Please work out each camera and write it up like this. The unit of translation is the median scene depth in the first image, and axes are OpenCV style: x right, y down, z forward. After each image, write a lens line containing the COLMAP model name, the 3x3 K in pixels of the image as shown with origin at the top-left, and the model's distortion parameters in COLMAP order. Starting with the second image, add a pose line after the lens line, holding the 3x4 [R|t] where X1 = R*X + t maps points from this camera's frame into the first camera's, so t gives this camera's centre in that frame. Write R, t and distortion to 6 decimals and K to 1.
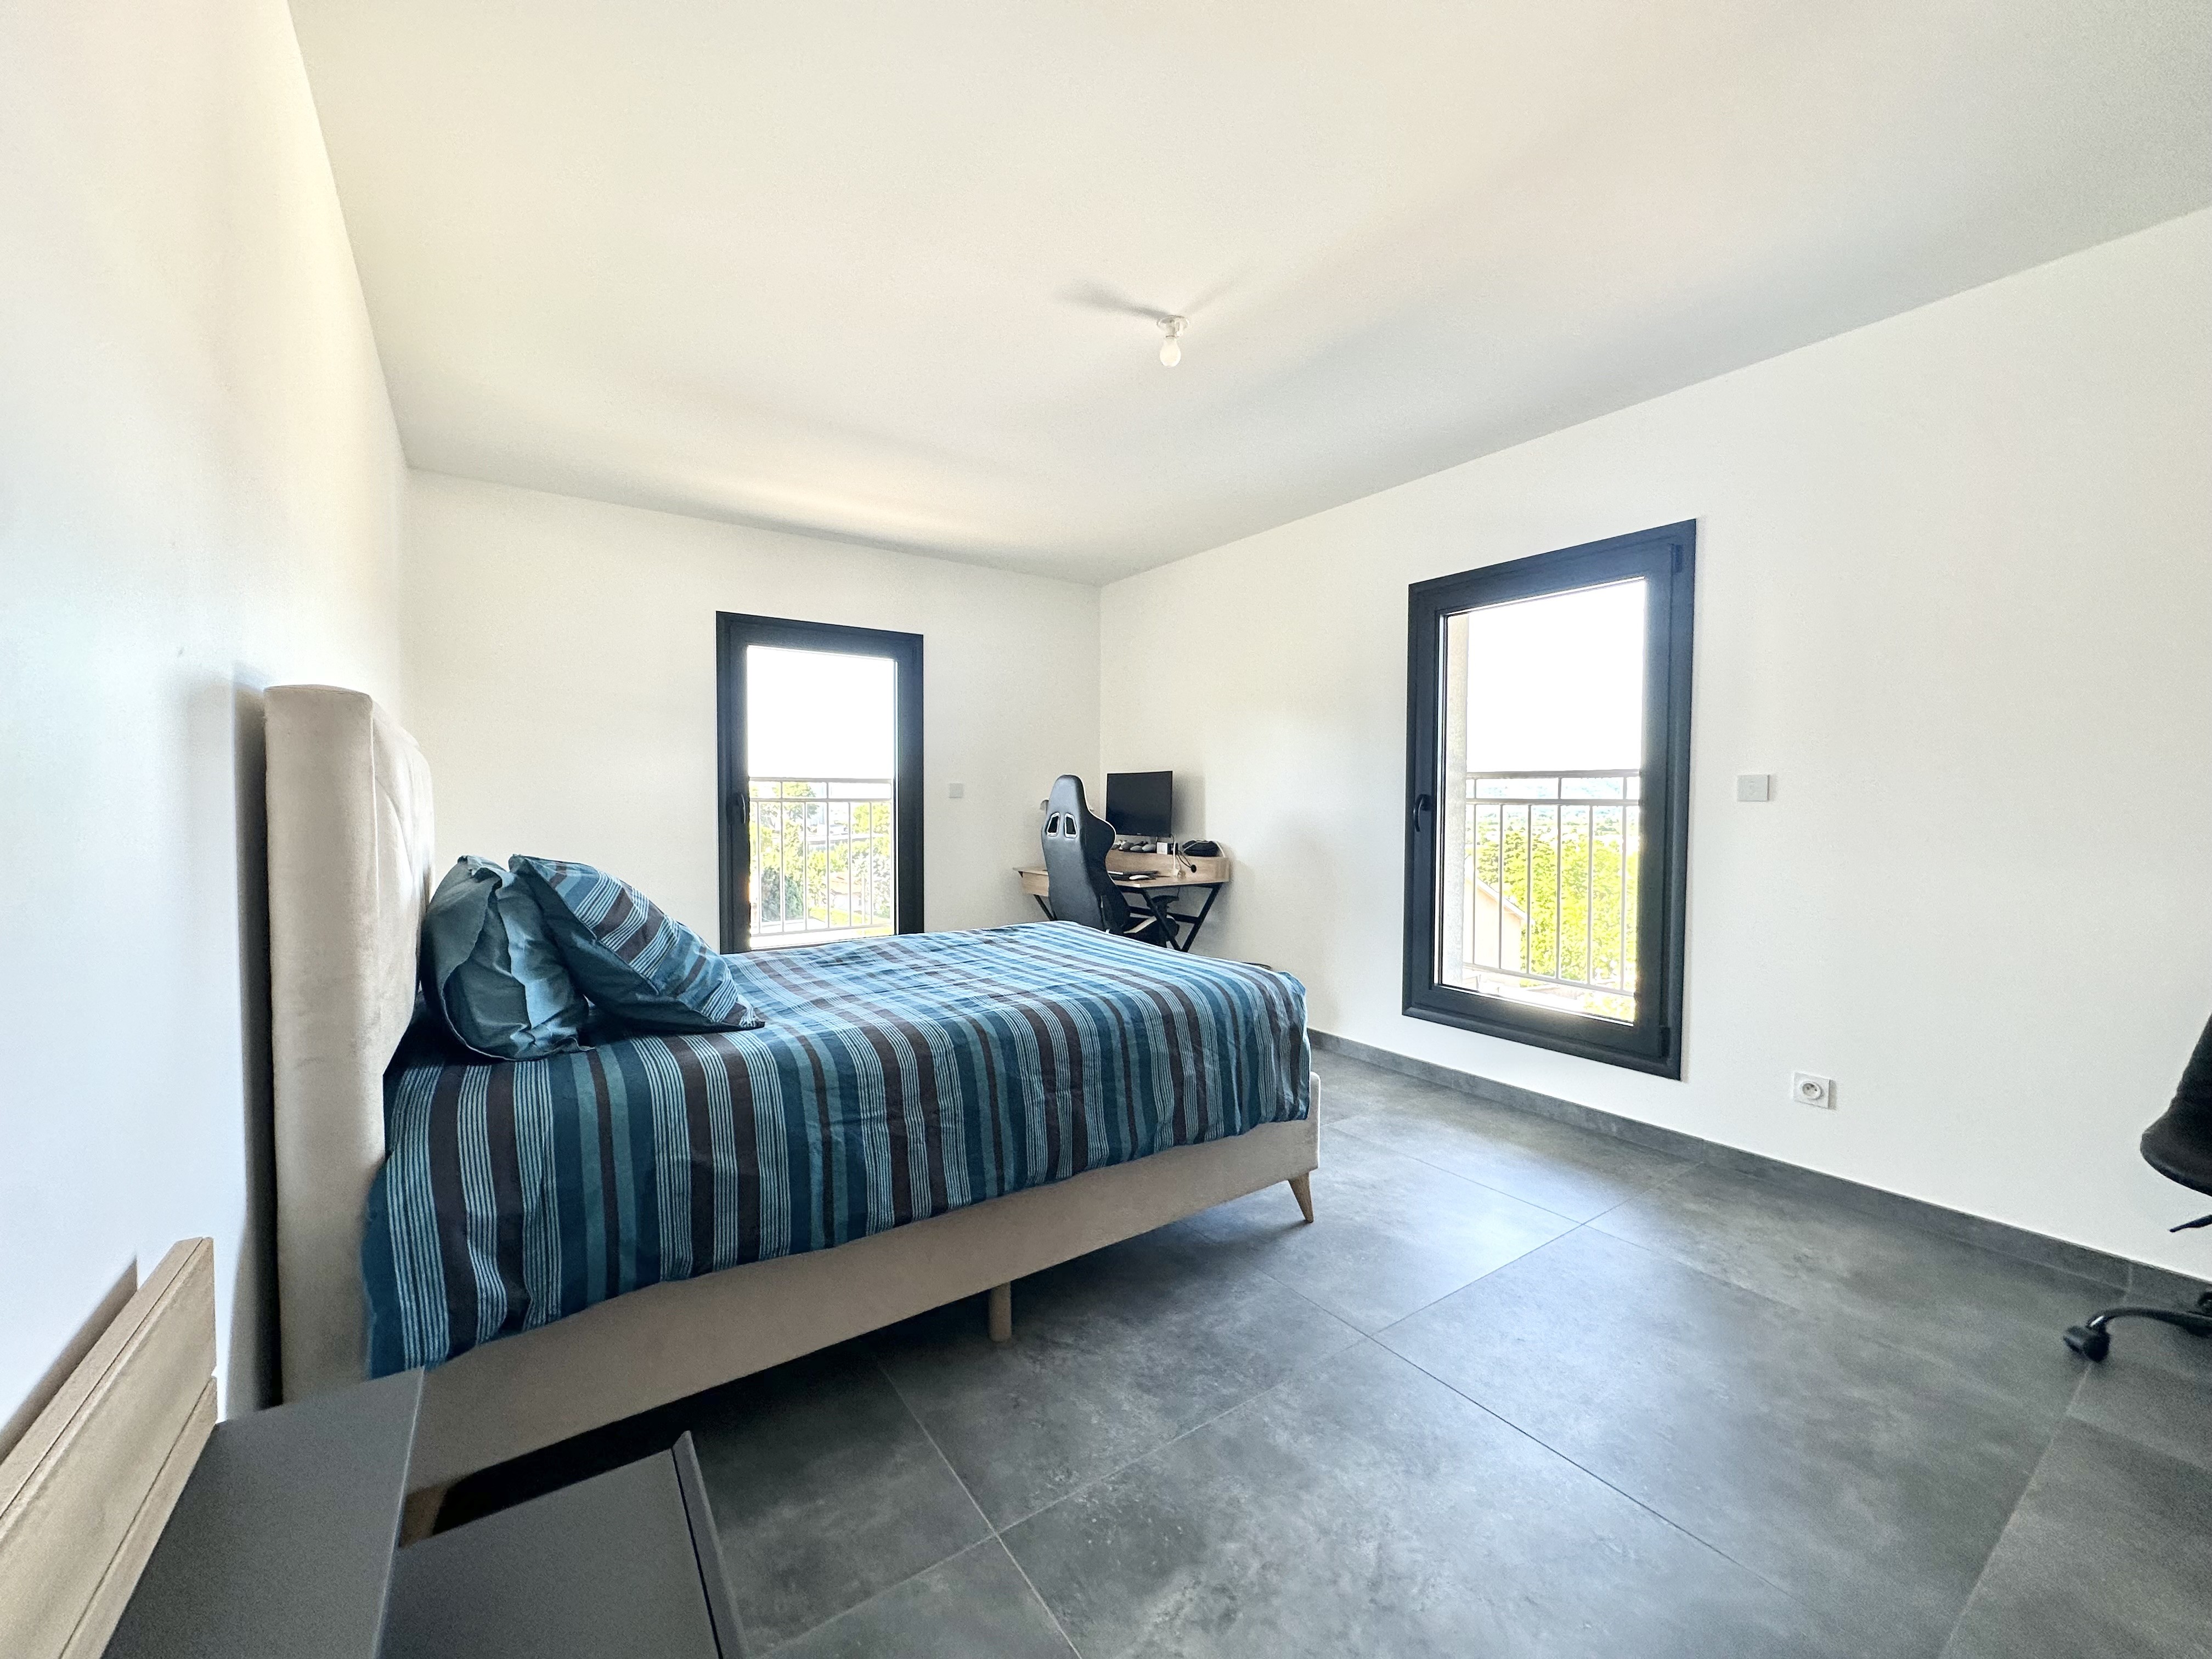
lens RADIAL K [[871.1, 0, 1098.9], [0, 871.1, 824.1], [0, 0, 1]] dist [0.000416, 0.000464]
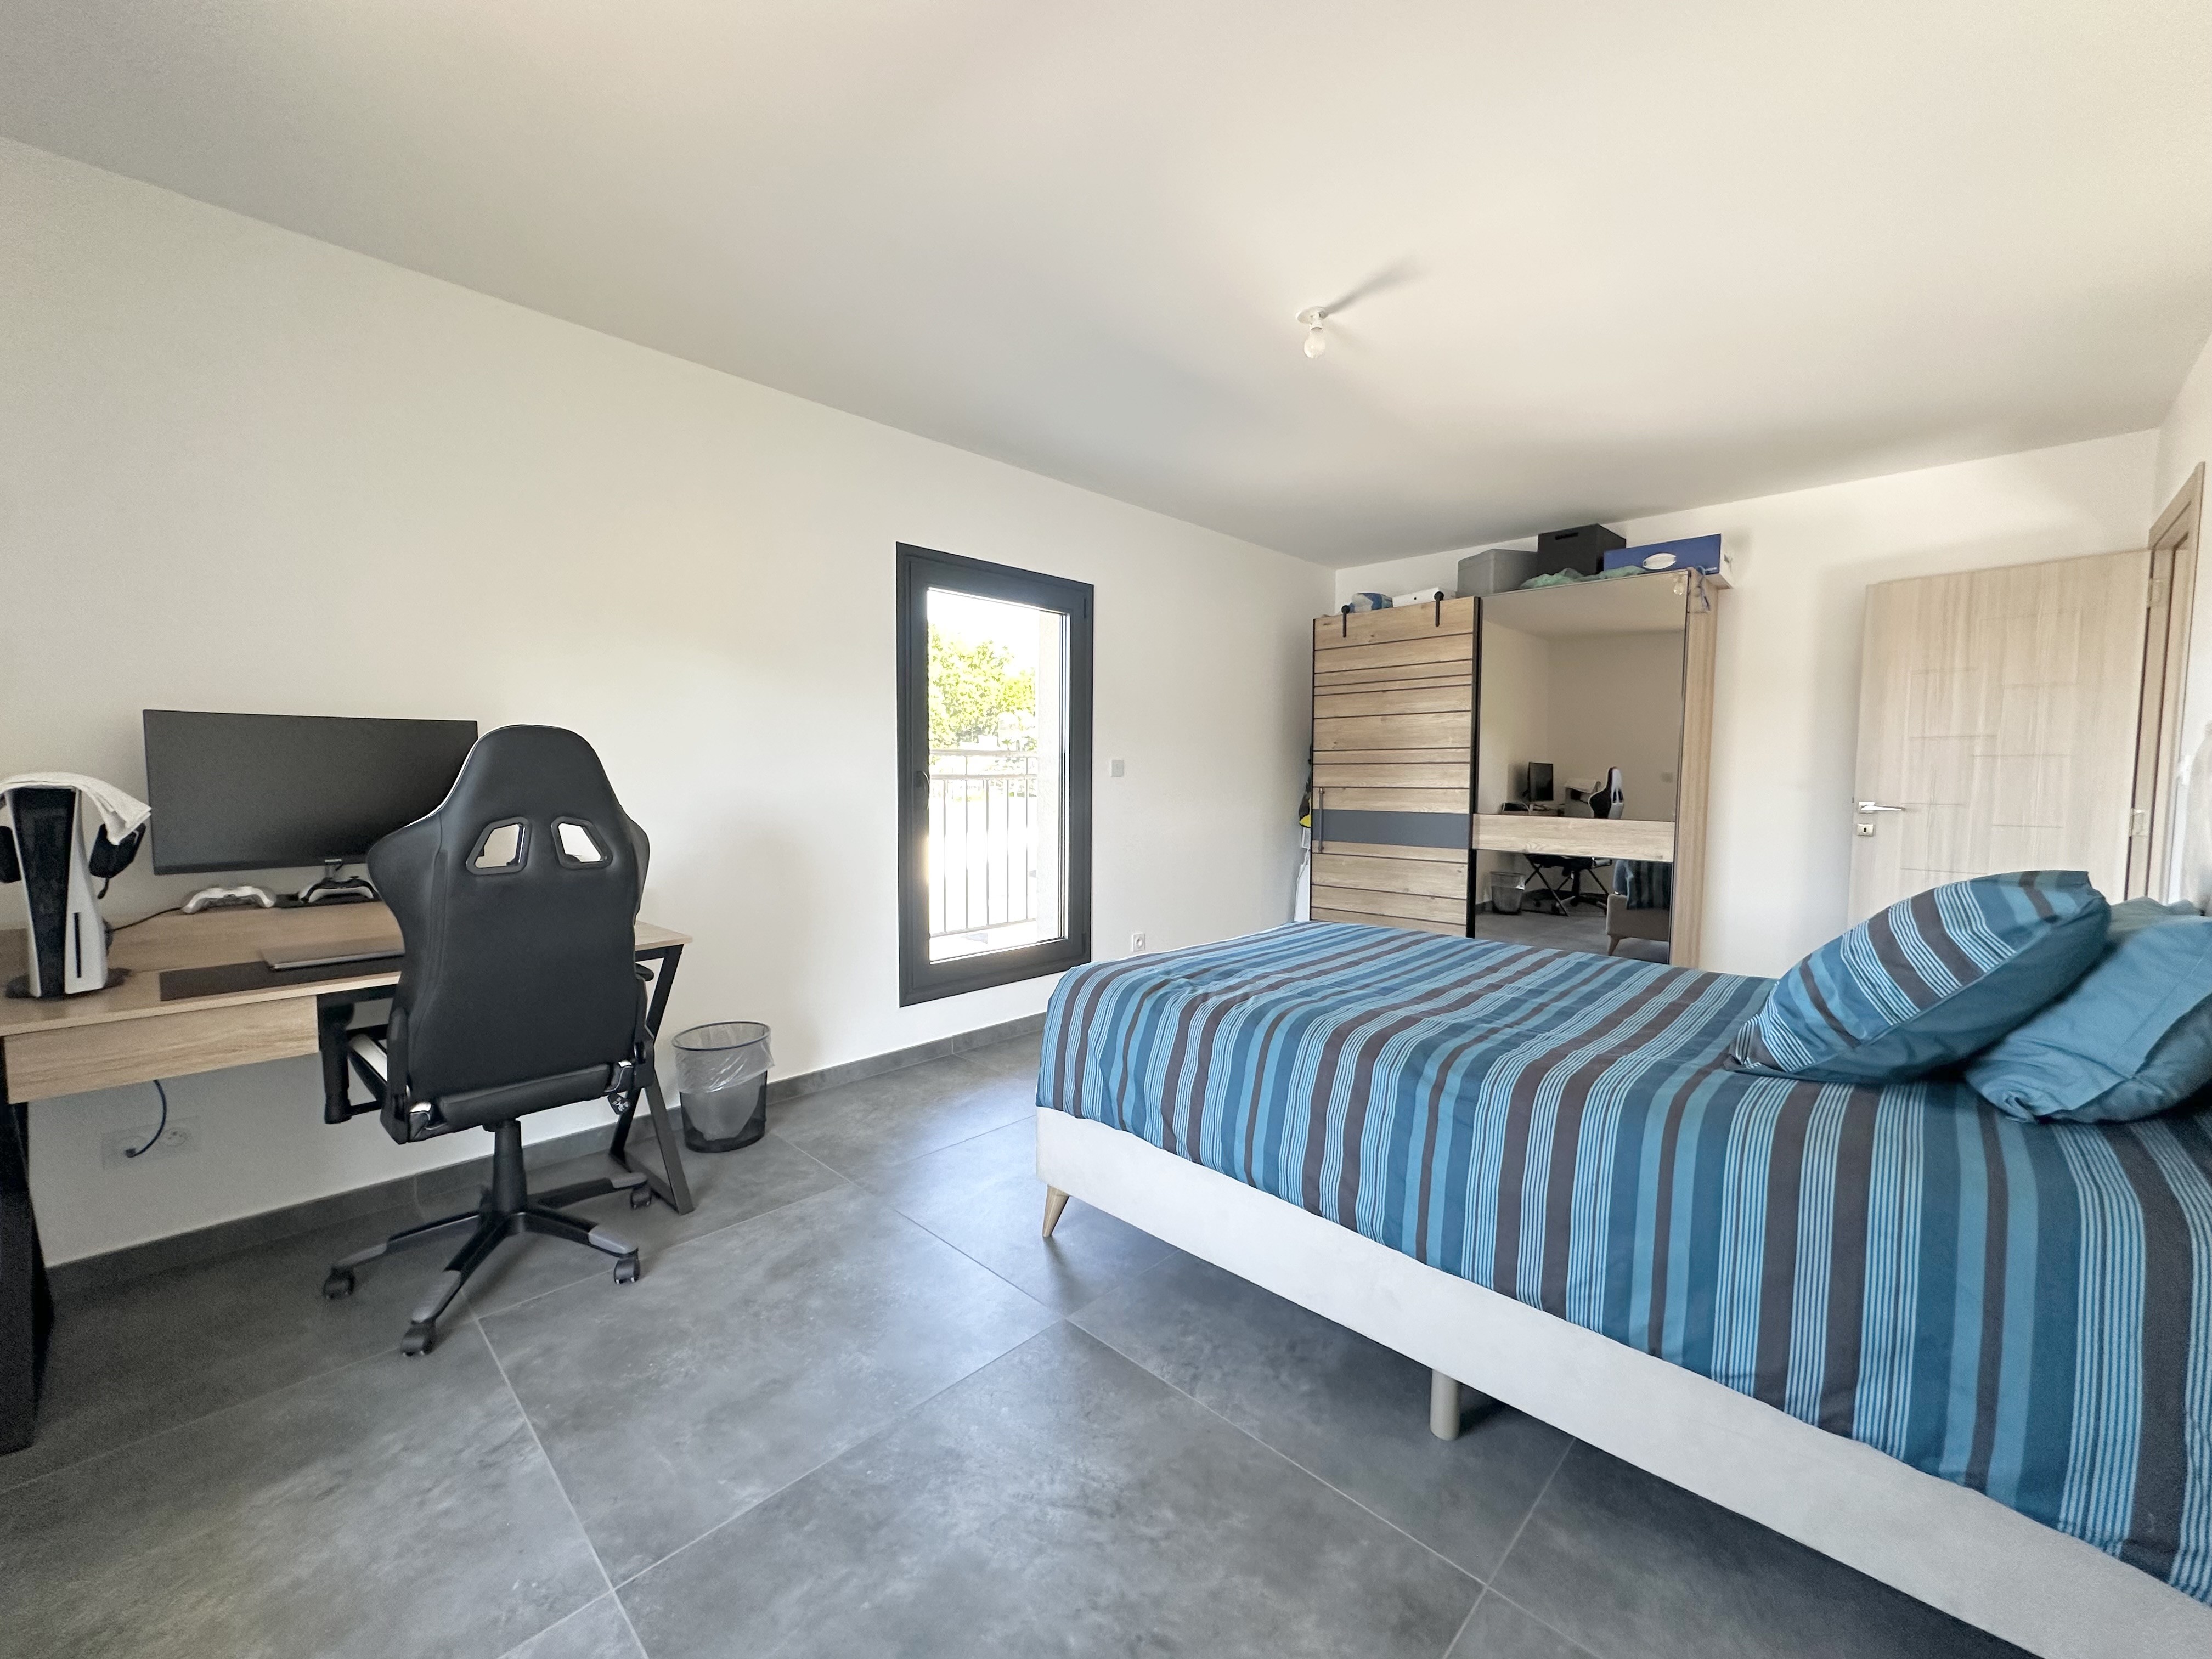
lens RADIAL K [[871.1, 0, 1098.9], [0, 871.1, 824.1], [0, 0, 1]] dist [0.000416, 0.000464]
pose [[-0.172543, -0.022001, 0.984756, -0.660026], [0.058020, 0.997788, 0.032458, 0.010373], [-0.983292, 0.062736, -0.170885, 1.058873]]
